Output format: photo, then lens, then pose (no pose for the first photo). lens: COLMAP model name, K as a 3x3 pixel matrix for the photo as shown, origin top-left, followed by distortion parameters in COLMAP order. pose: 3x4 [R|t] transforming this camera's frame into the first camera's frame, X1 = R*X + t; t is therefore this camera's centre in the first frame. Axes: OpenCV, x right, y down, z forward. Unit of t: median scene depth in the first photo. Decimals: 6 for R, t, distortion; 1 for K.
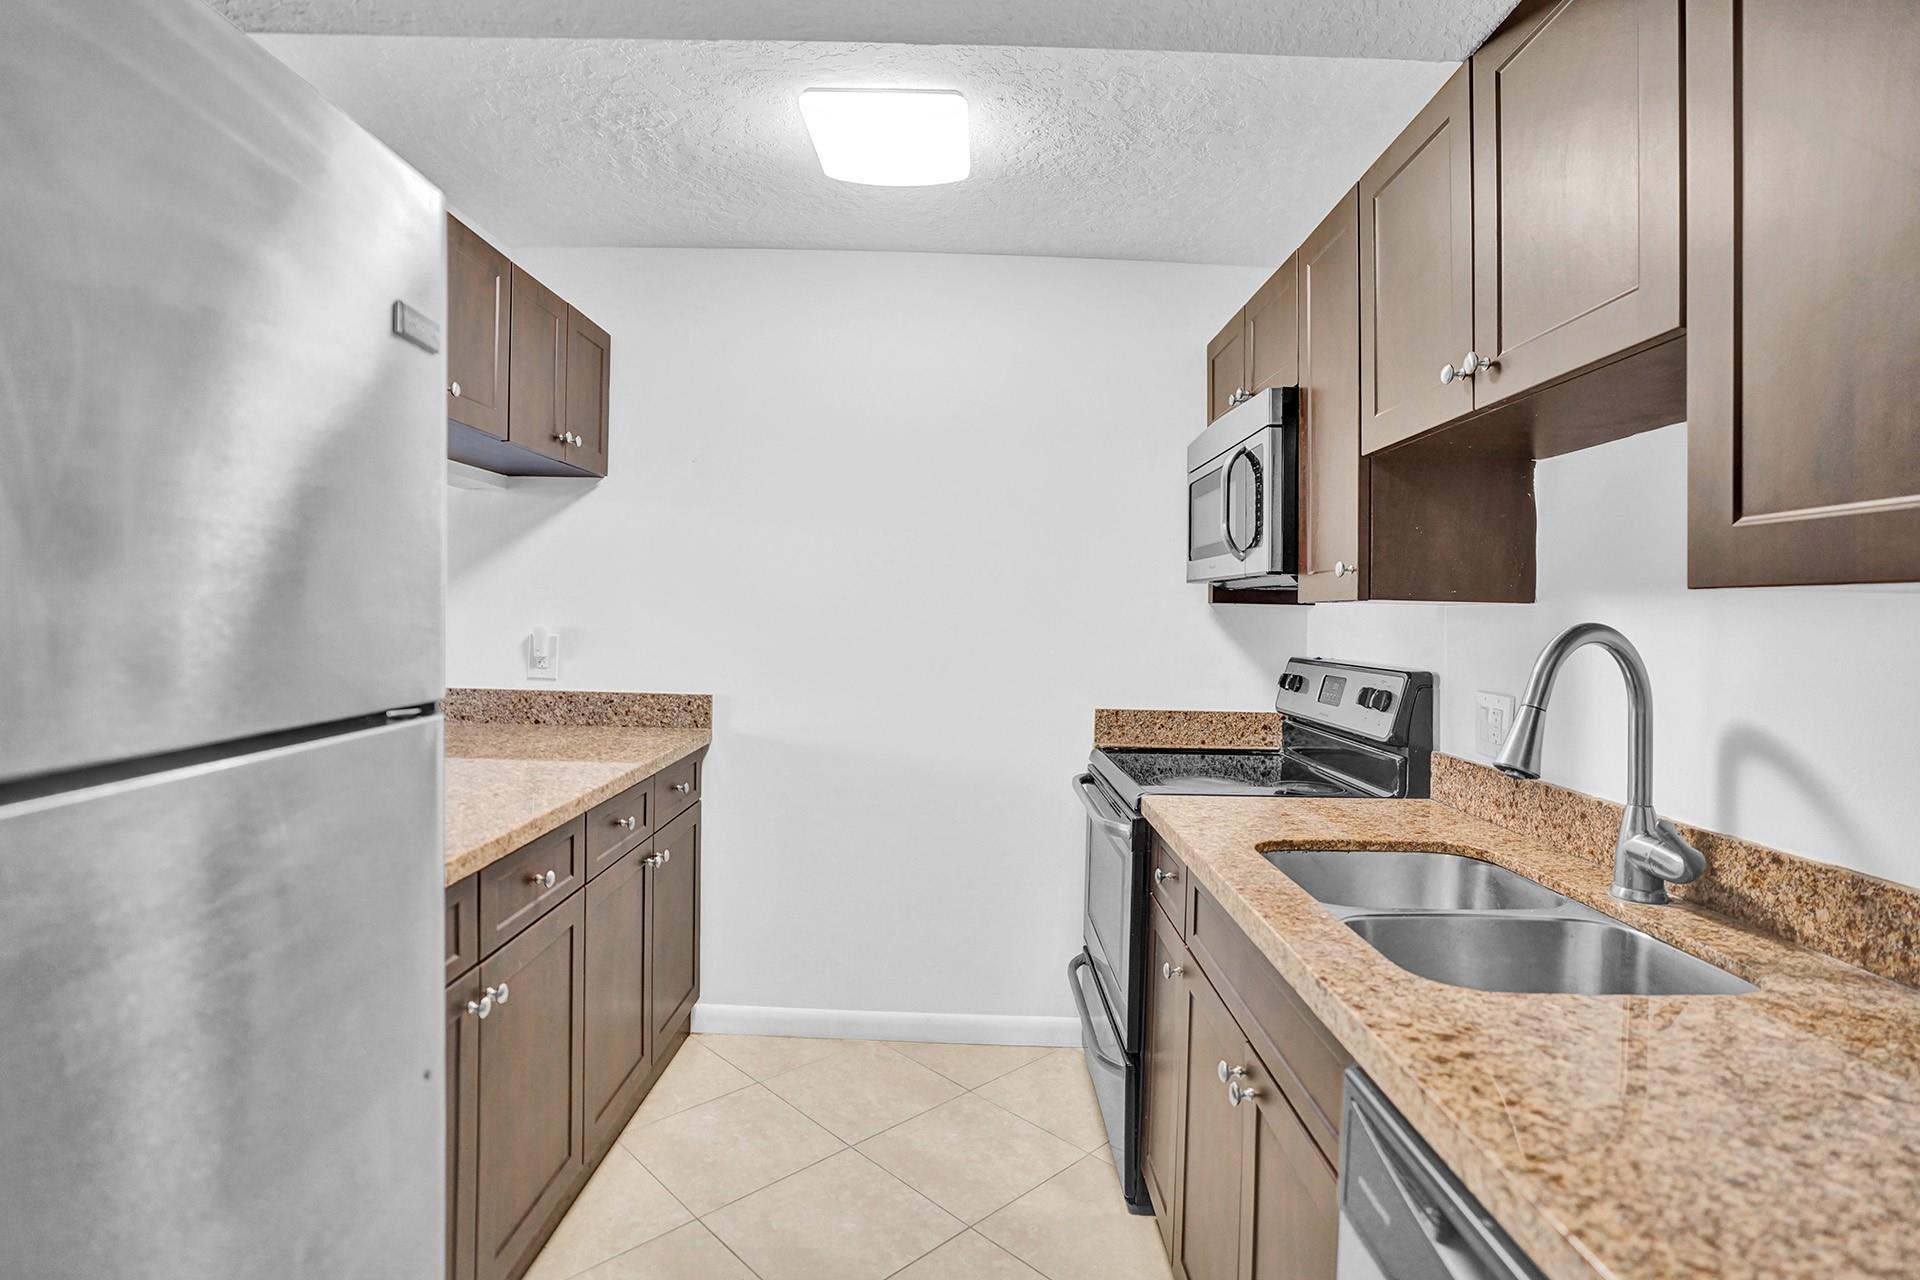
lens RADIAL K [[961.6, 0, 962.2], [0, 961.6, 623.4], [0, 0, 1]] dist [-0.049396, 0.025814]
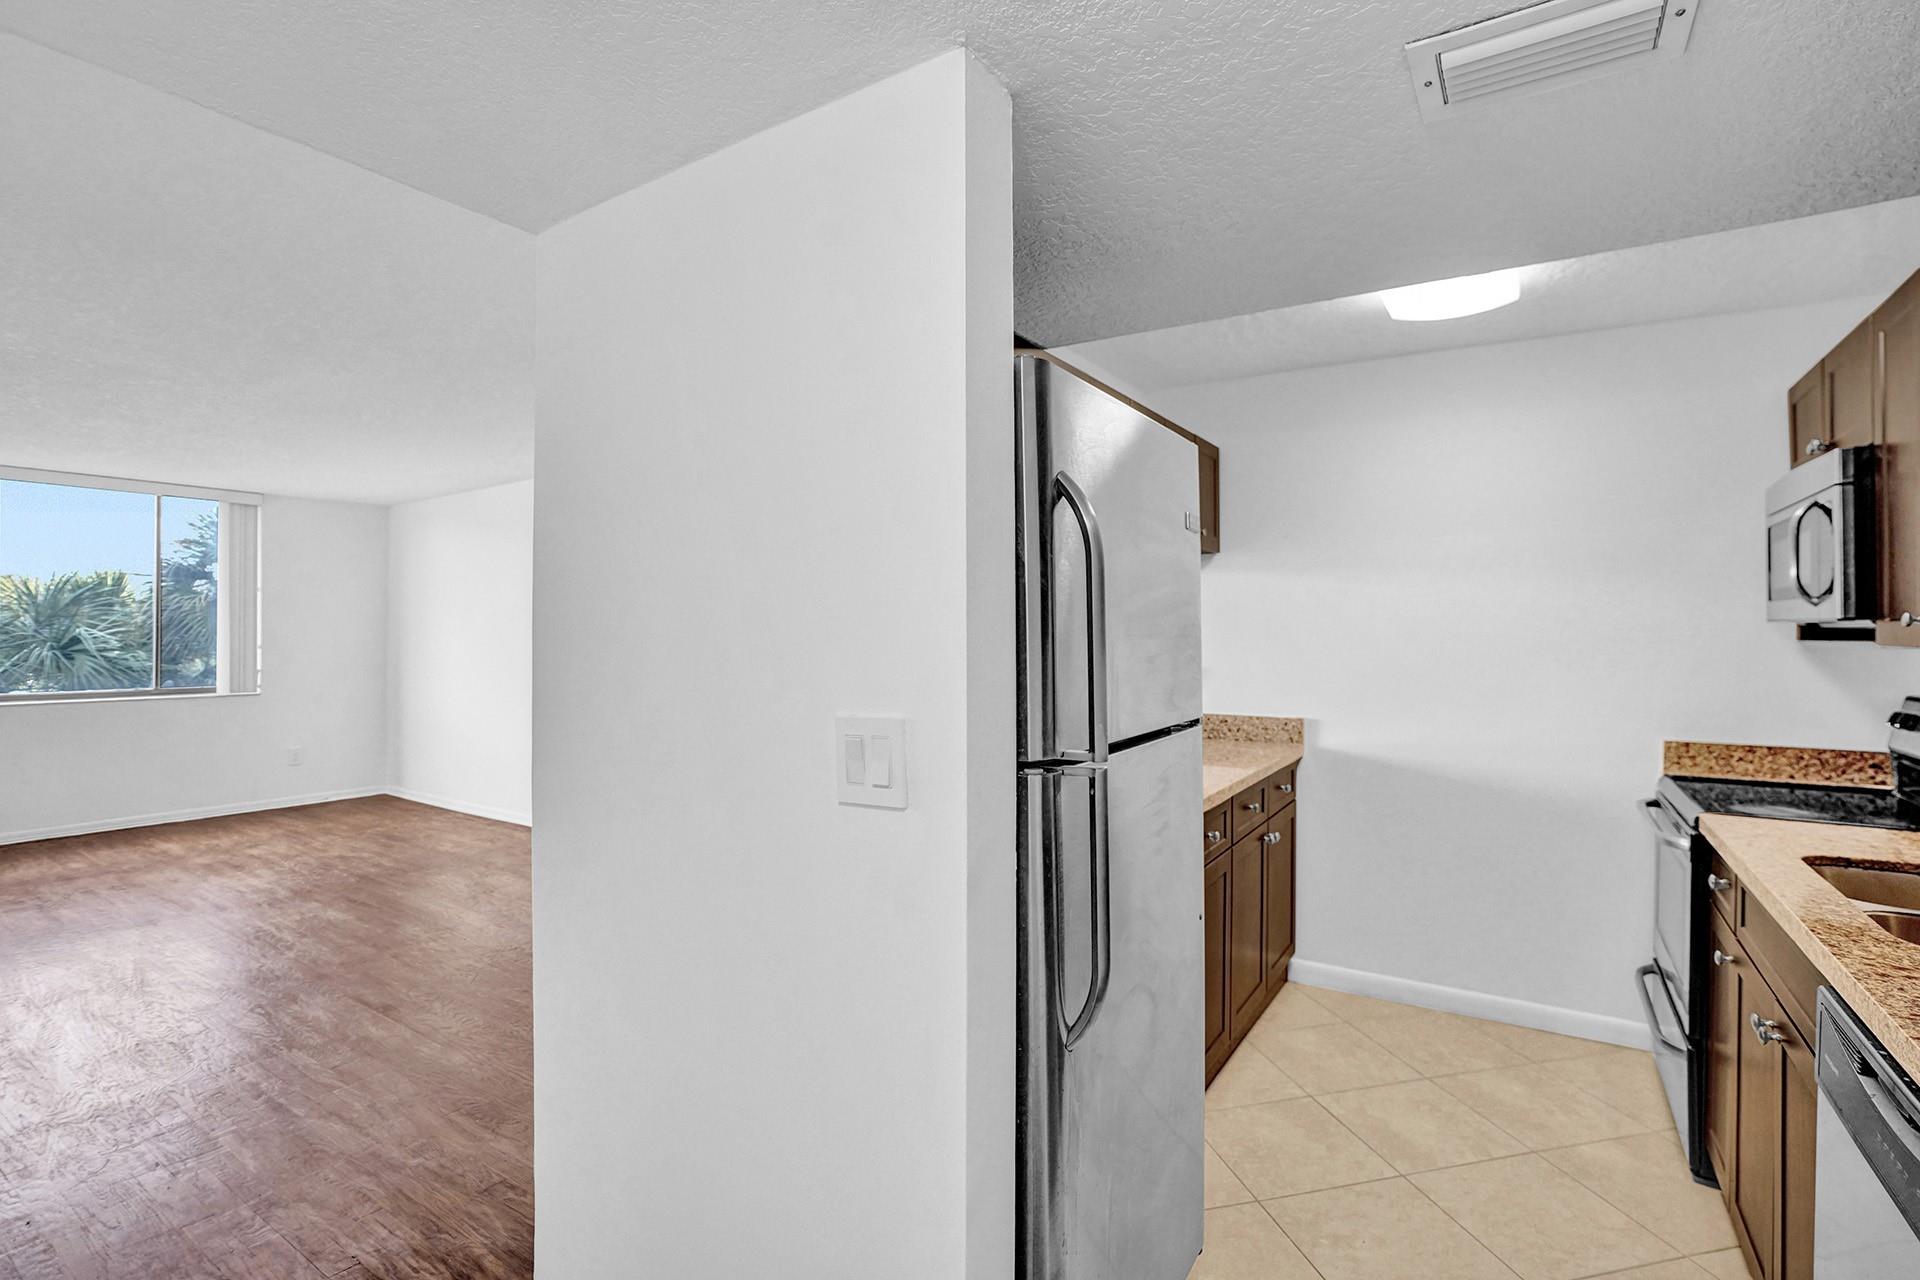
lens RADIAL K [[961.6, 0, 986.0], [0, 961.6, 632.0], [0, 0, 1]] dist [-0.049396, 0.025814]
pose [[0.867371, -0.015422, -0.497422, 0.008272], [0.007748, 0.999817, -0.017489, -0.024432], [0.497601, 0.011315, 0.867332, -0.370378]]
